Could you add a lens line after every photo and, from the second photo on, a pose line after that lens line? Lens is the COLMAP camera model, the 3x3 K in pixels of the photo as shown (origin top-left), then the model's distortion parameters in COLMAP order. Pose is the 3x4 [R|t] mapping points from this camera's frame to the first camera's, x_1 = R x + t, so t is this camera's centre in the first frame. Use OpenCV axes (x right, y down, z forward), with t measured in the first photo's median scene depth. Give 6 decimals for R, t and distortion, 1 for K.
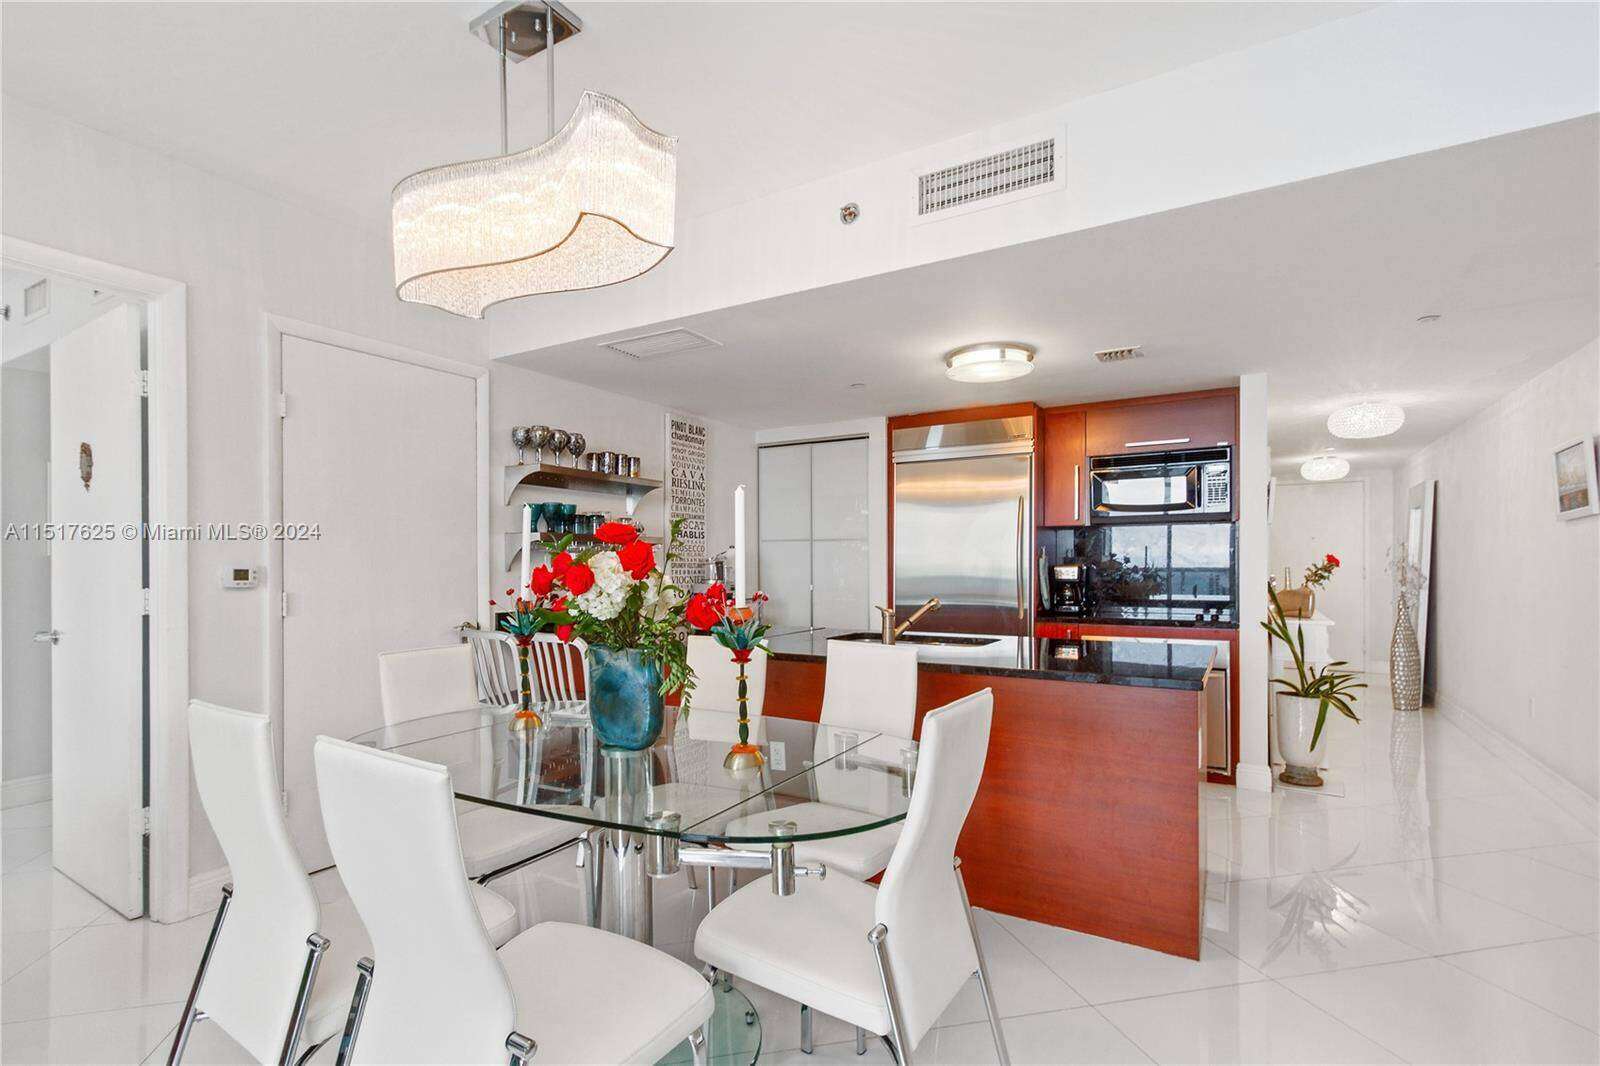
lens RADIAL K [[748.2, 0, 792.6], [0, 748.2, 550.6], [0, 0, 1]] dist [0.024887, 0.000834]
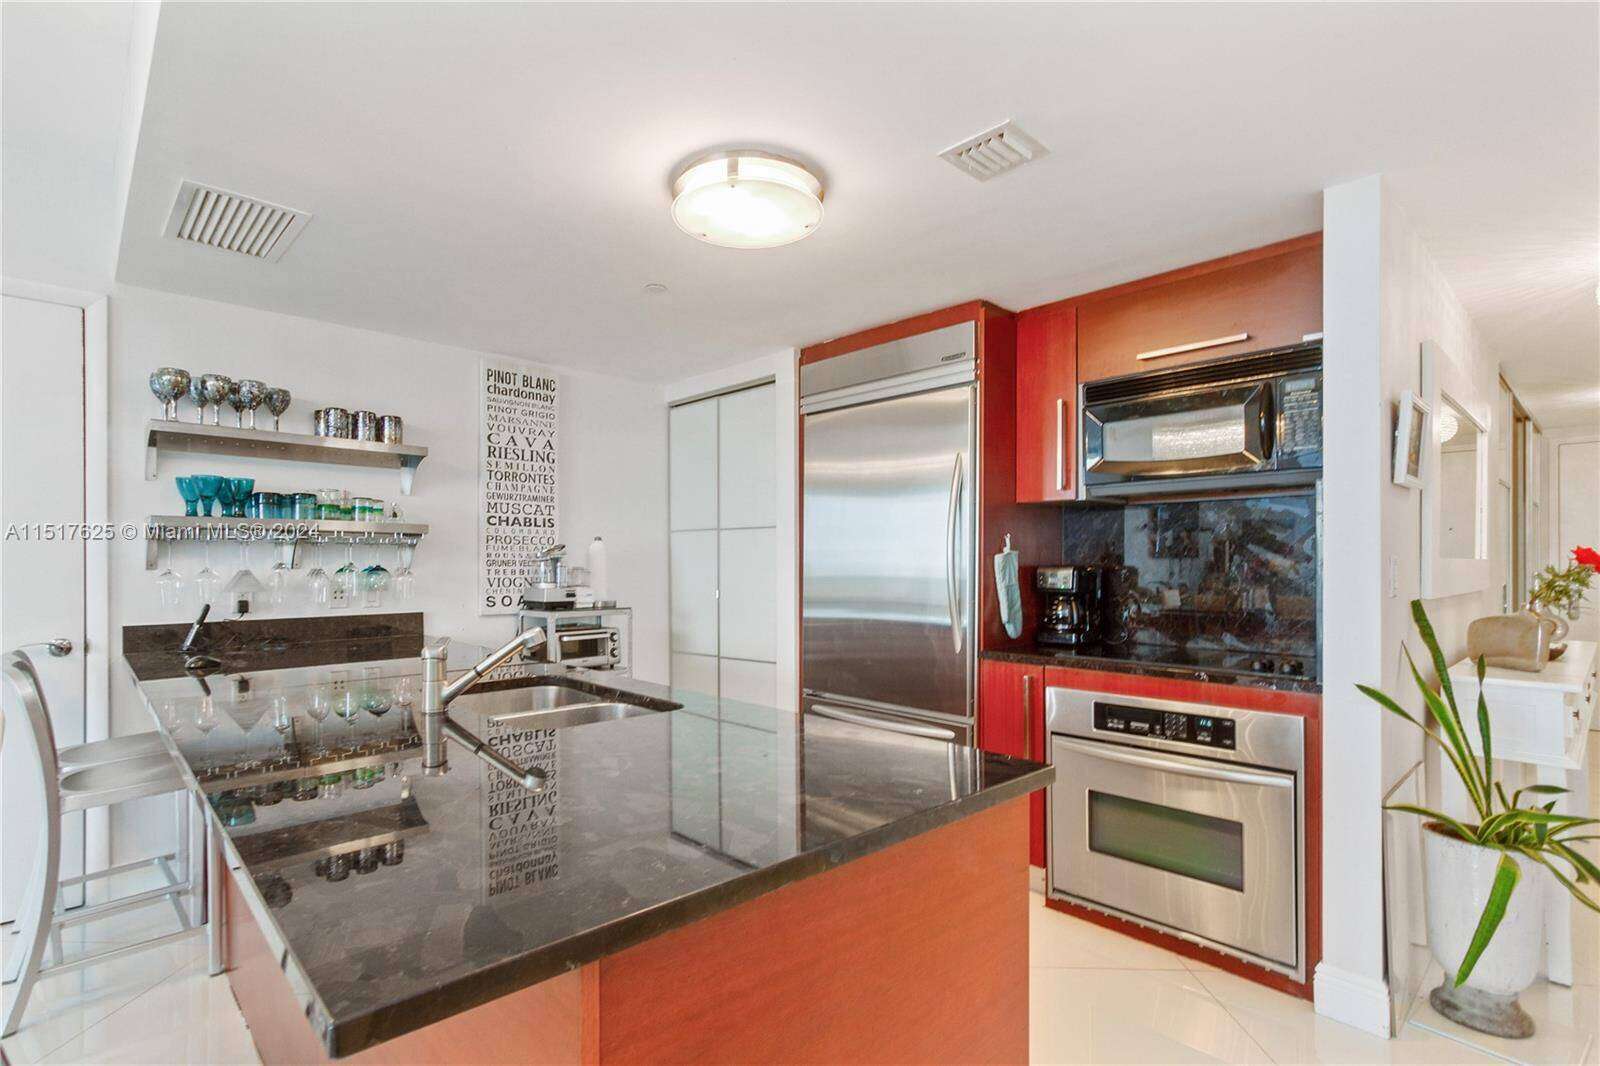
lens RADIAL K [[748.2, 0, 792.6], [0, 748.2, 550.6], [0, 0, 1]] dist [0.024887, 0.000834]
pose [[0.962771, 0.000164, -0.270320, 0.340935], [0.001560, 0.999980, 0.006163, 0.003078], [0.270316, -0.006355, 0.962751, 0.366477]]
